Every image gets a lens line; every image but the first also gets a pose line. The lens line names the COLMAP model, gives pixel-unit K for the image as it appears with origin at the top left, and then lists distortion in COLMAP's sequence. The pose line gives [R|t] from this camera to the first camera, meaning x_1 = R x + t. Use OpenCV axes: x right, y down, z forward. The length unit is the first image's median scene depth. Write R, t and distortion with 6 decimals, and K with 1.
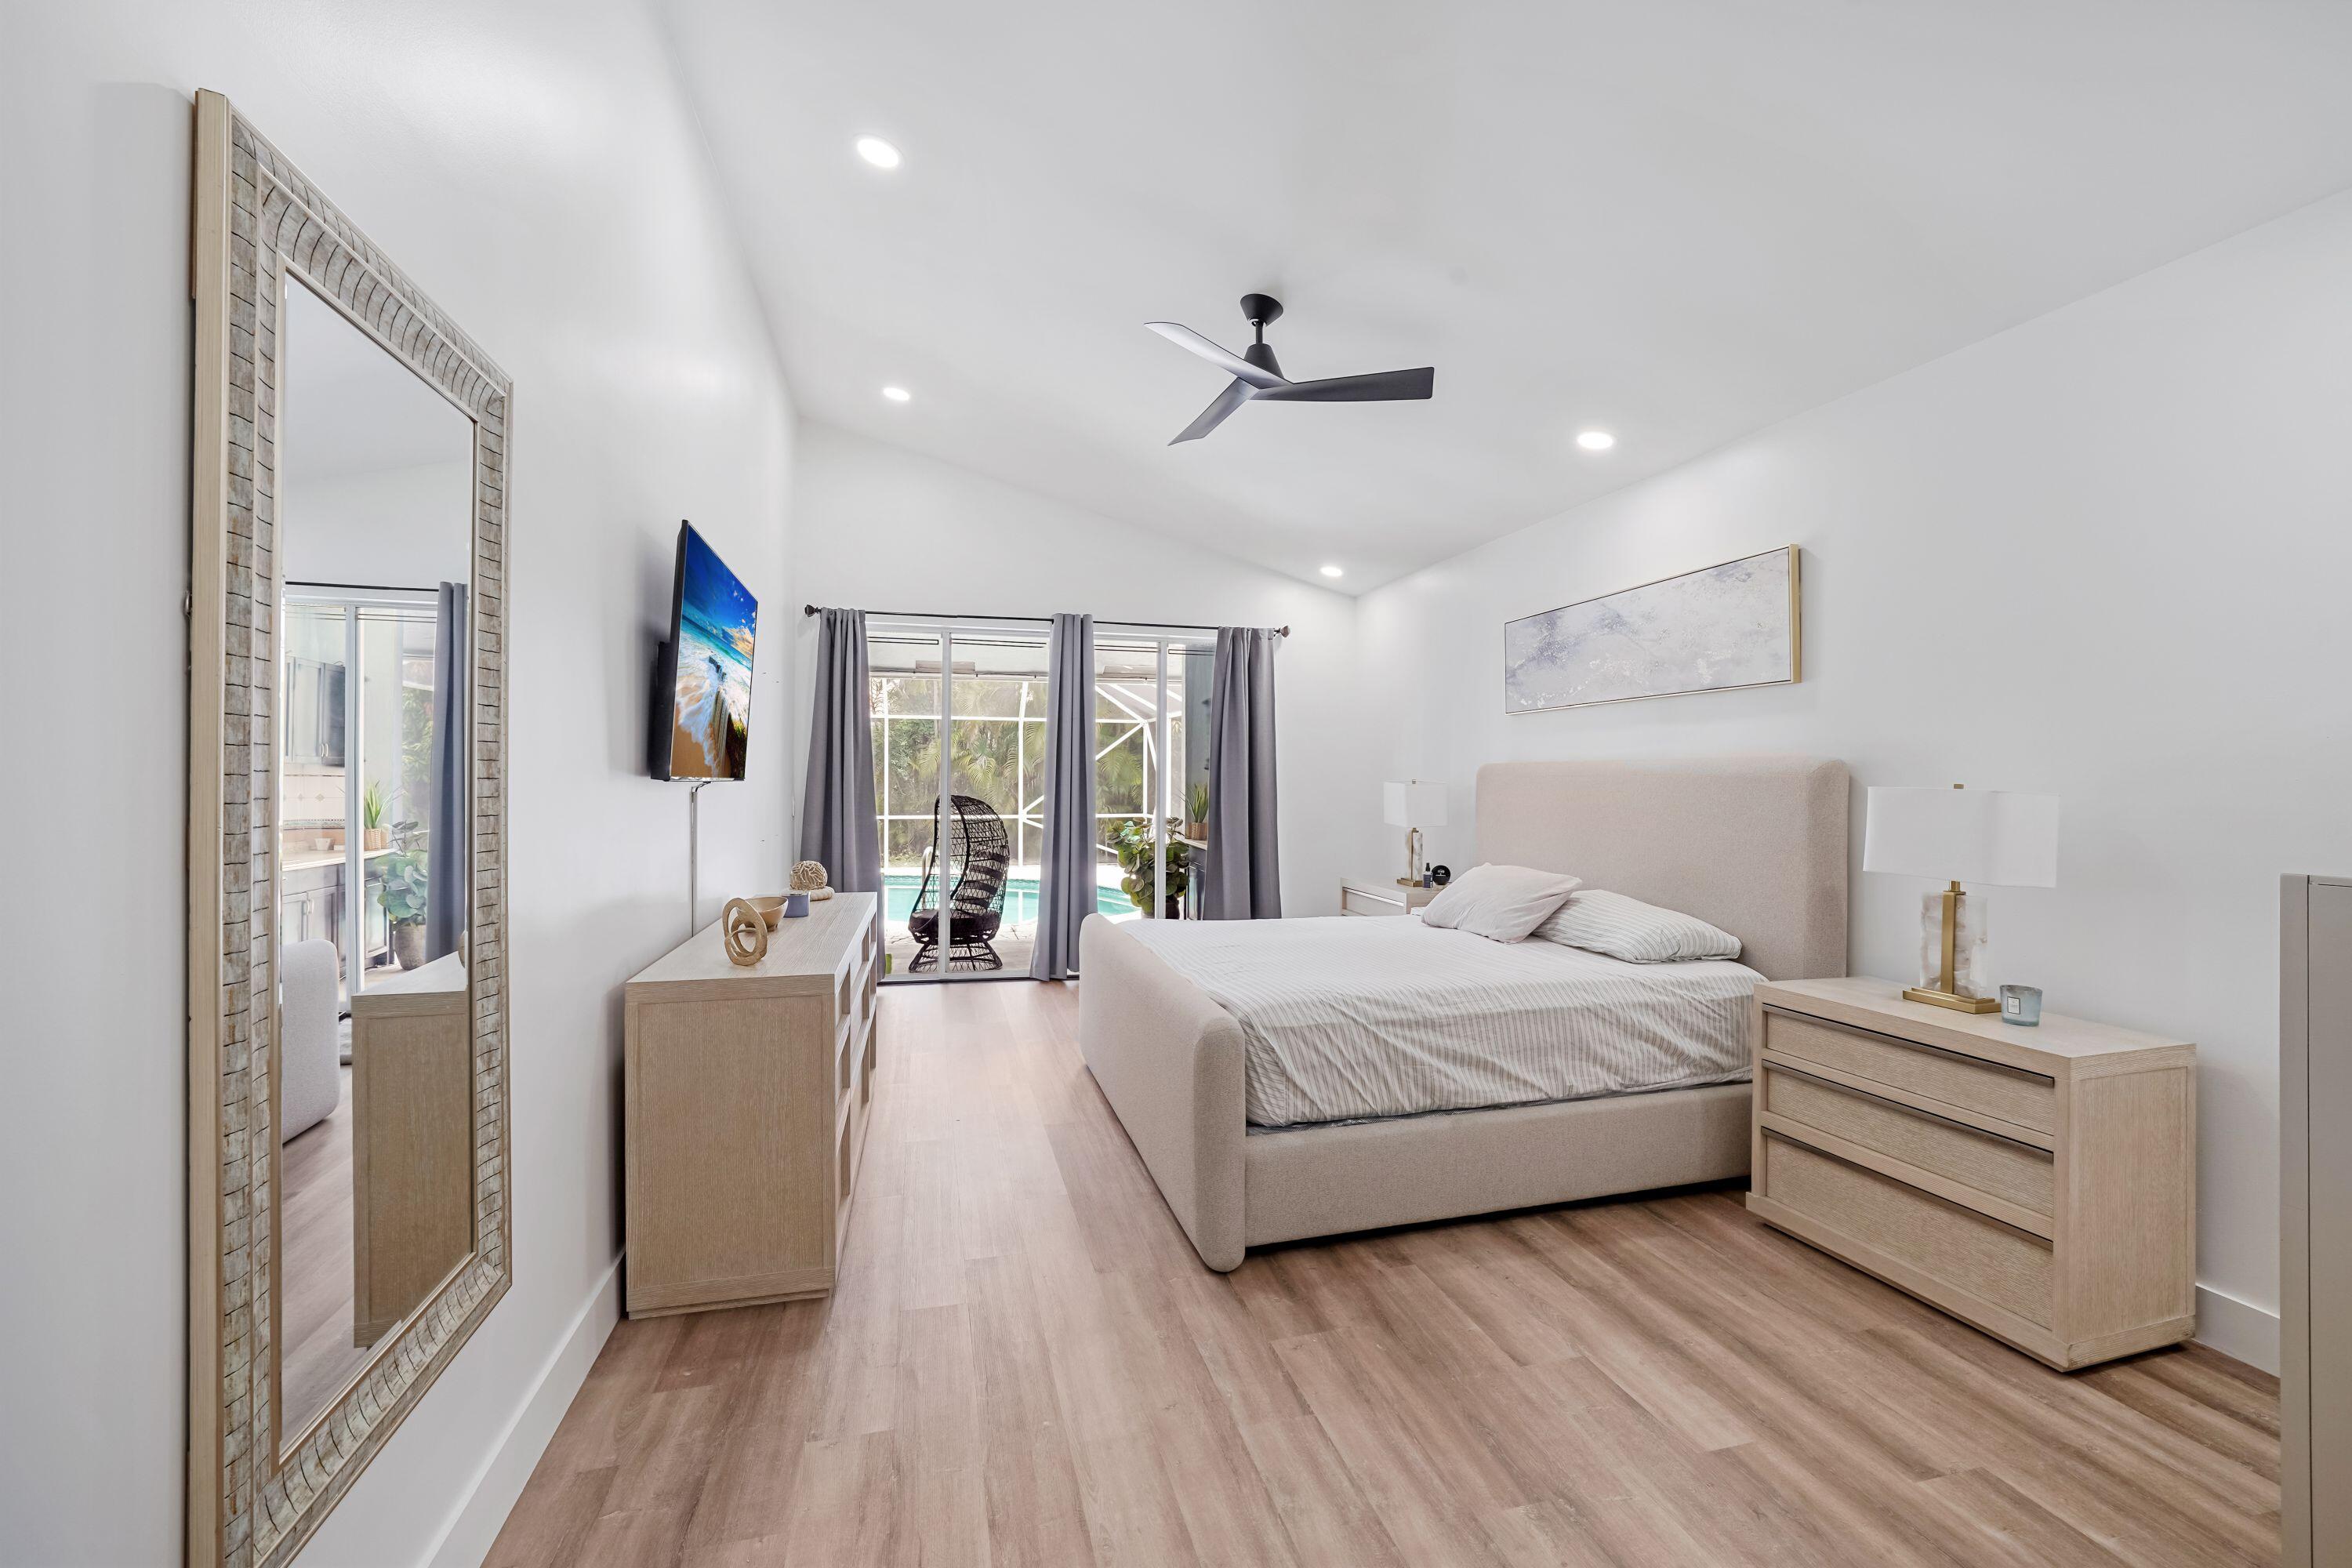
lens RADIAL K [[1000.4, 0, 1176.6], [0, 1000.4, 785.6], [0, 0, 1]] dist [-0.002591, 0.000040]
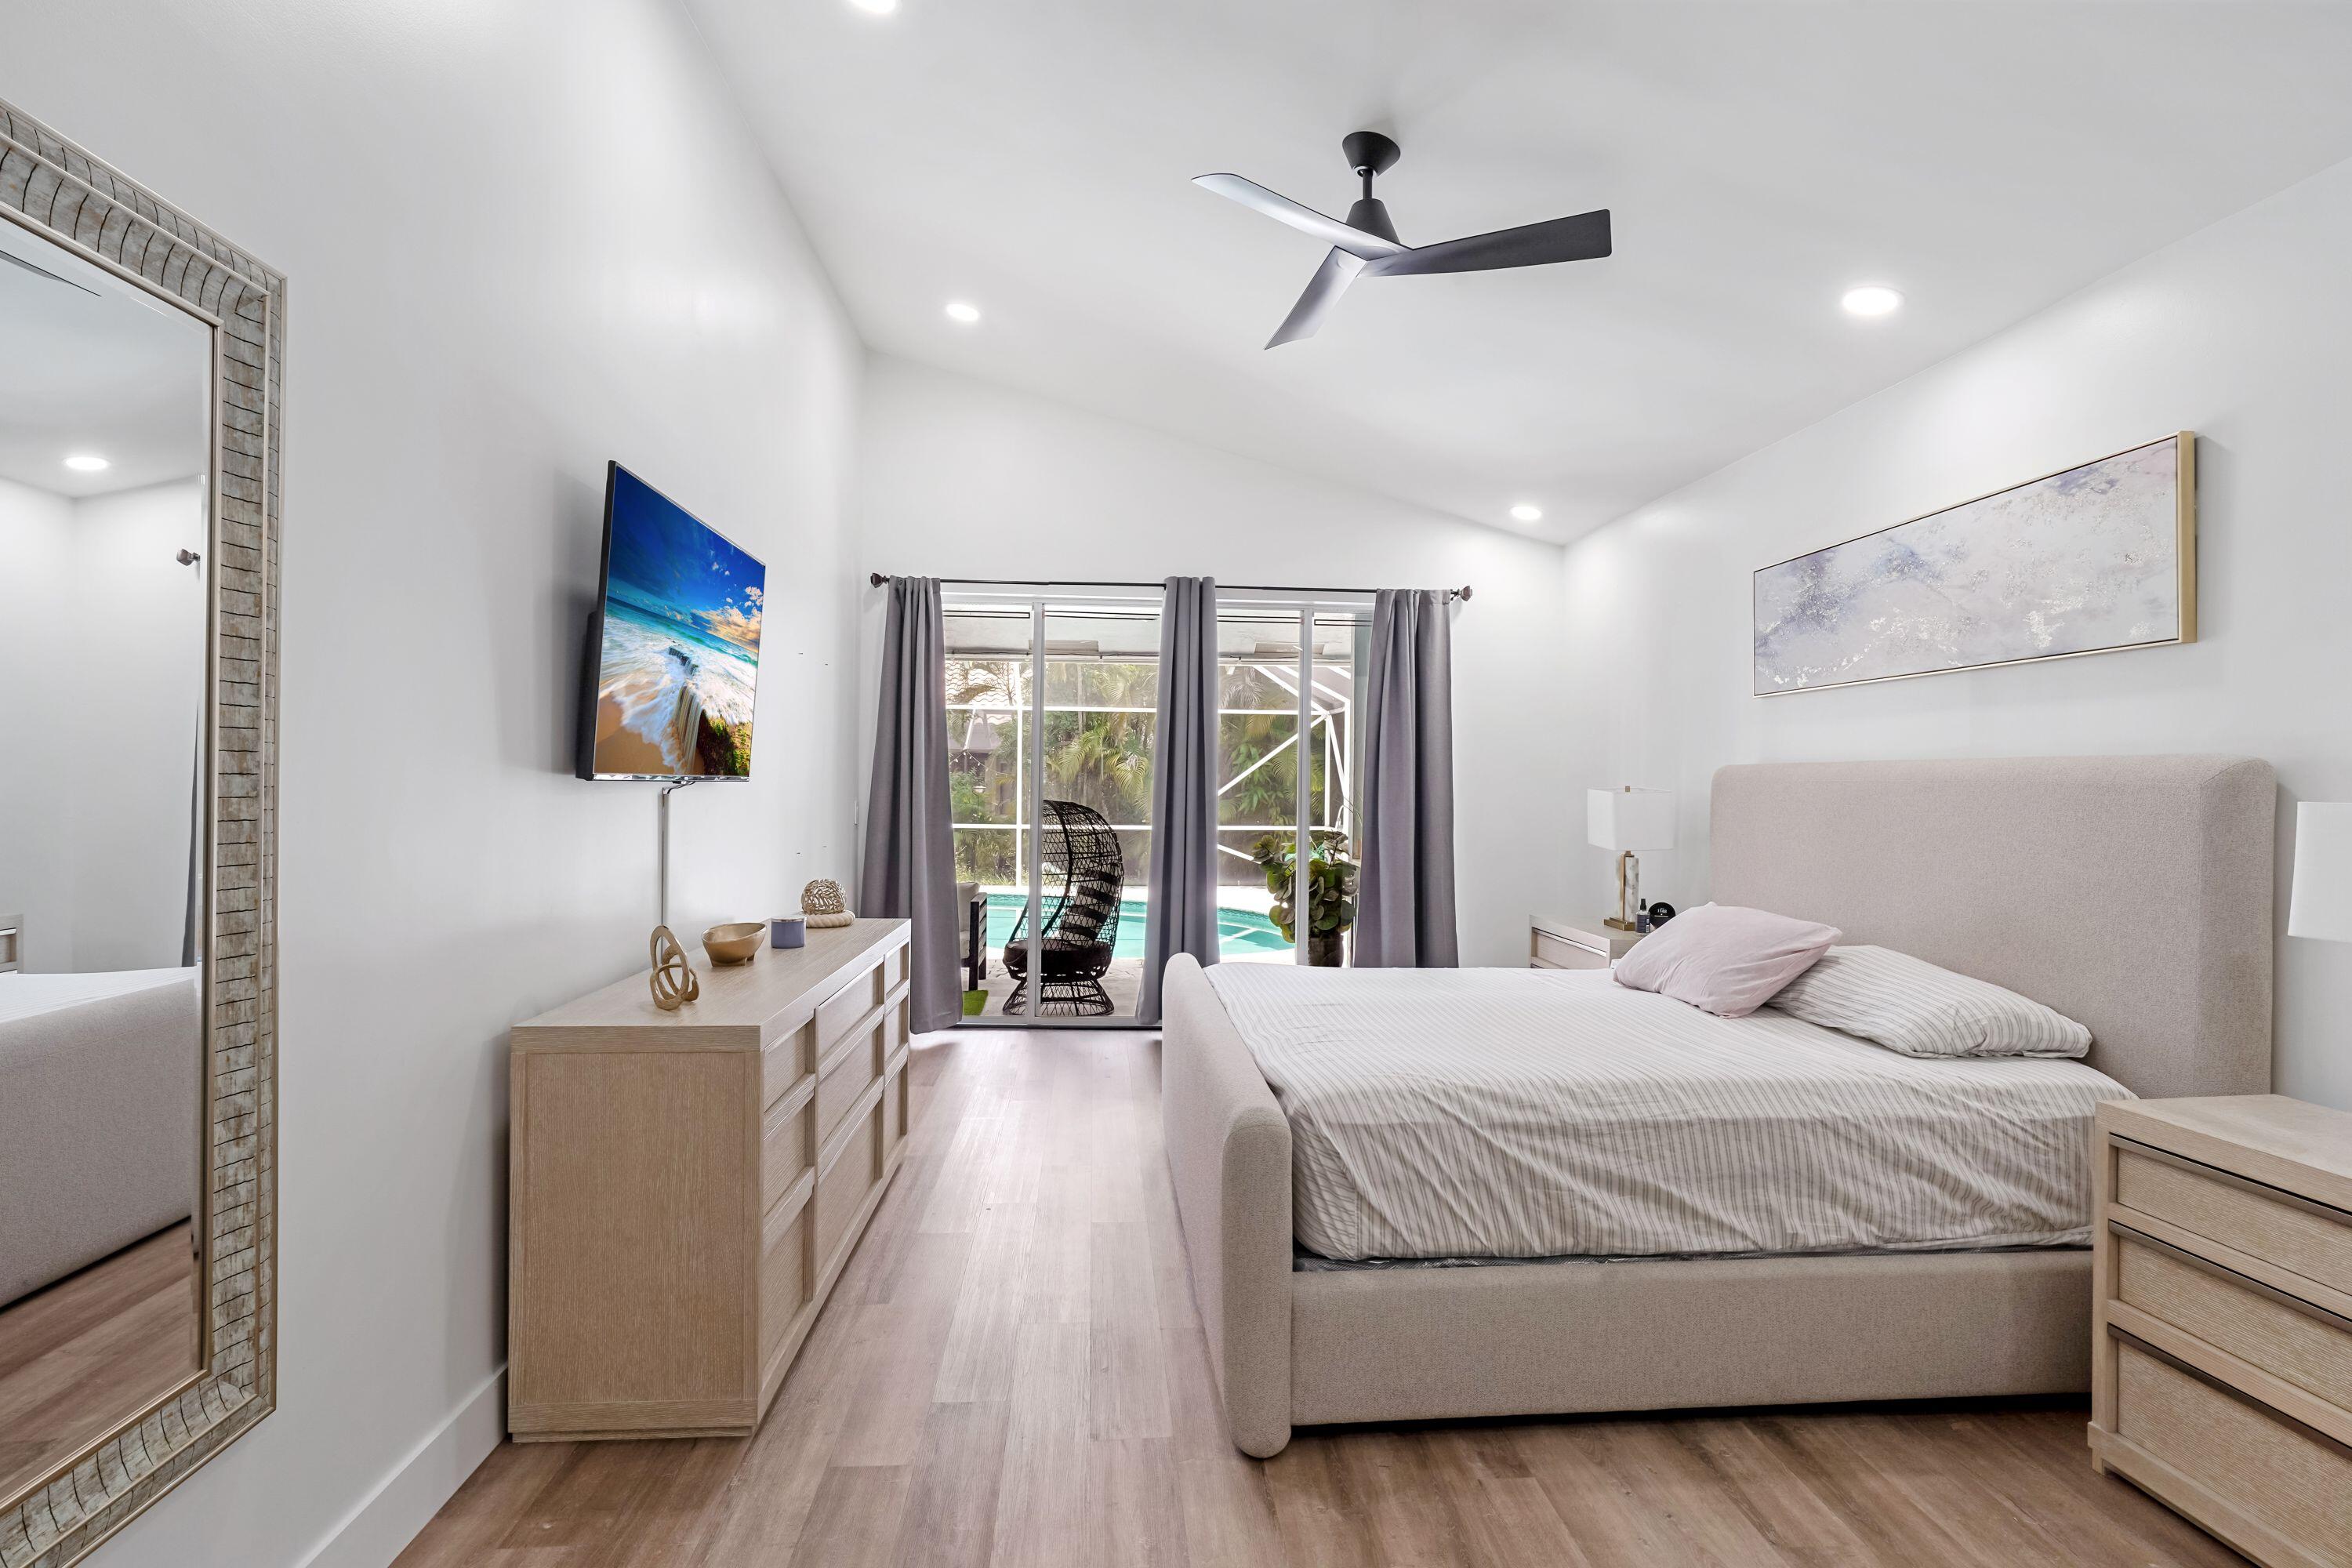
lens RADIAL K [[1196.3, 0, 1167.7], [0, 1196.3, 787.7], [0, 0, 1]] dist [0.005999, 0.003448]
pose [[0.982256, 0.007704, -0.187389, 0.123340], [-0.008312, 0.999962, -0.002460, 0.000040], [0.187363, 0.003974, 0.982283, 0.109567]]
